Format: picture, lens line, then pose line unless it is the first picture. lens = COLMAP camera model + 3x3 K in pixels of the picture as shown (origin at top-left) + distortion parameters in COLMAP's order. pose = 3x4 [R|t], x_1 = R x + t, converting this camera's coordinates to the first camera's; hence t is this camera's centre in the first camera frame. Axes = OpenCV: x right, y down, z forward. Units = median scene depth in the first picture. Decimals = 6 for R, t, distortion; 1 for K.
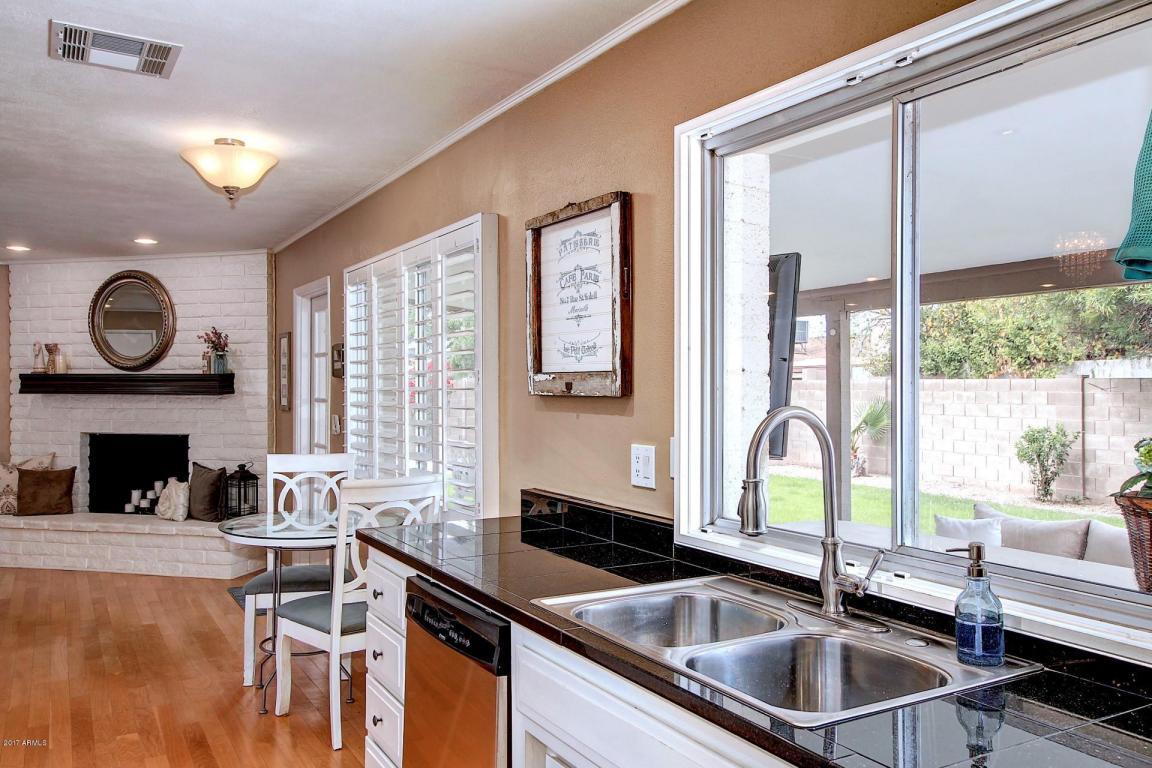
lens RADIAL K [[898.0, 0, 578.0], [0, 898.0, 384.7], [0, 0, 1]] dist [0.004900, 0.009057]
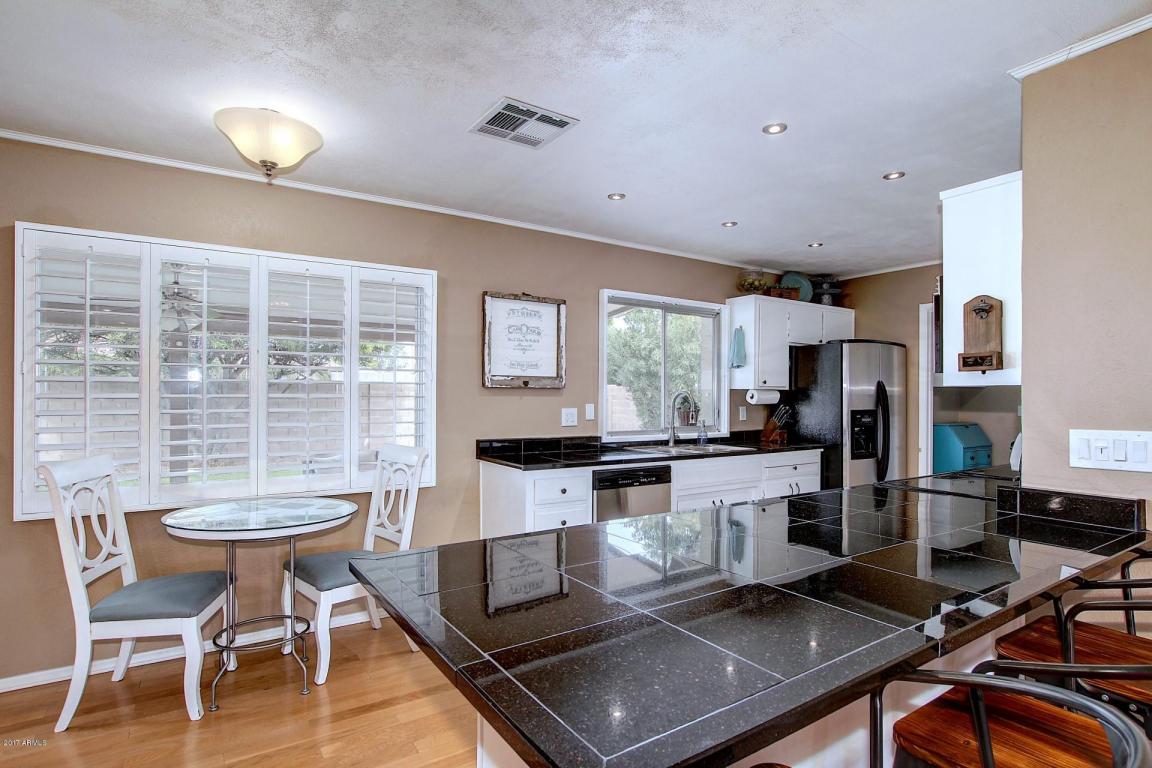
lens RADIAL K [[601.0, 0, 578.2], [0, 601.0, 394.9], [0, 0, 1]] dist [-0.000426, 0.000289]
pose [[-0.048620, 0.000975, 0.998817, -1.371734], [-0.008725, 0.999961, -0.001401, 0.028971], [-0.998779, -0.008783, -0.048610, 0.944799]]
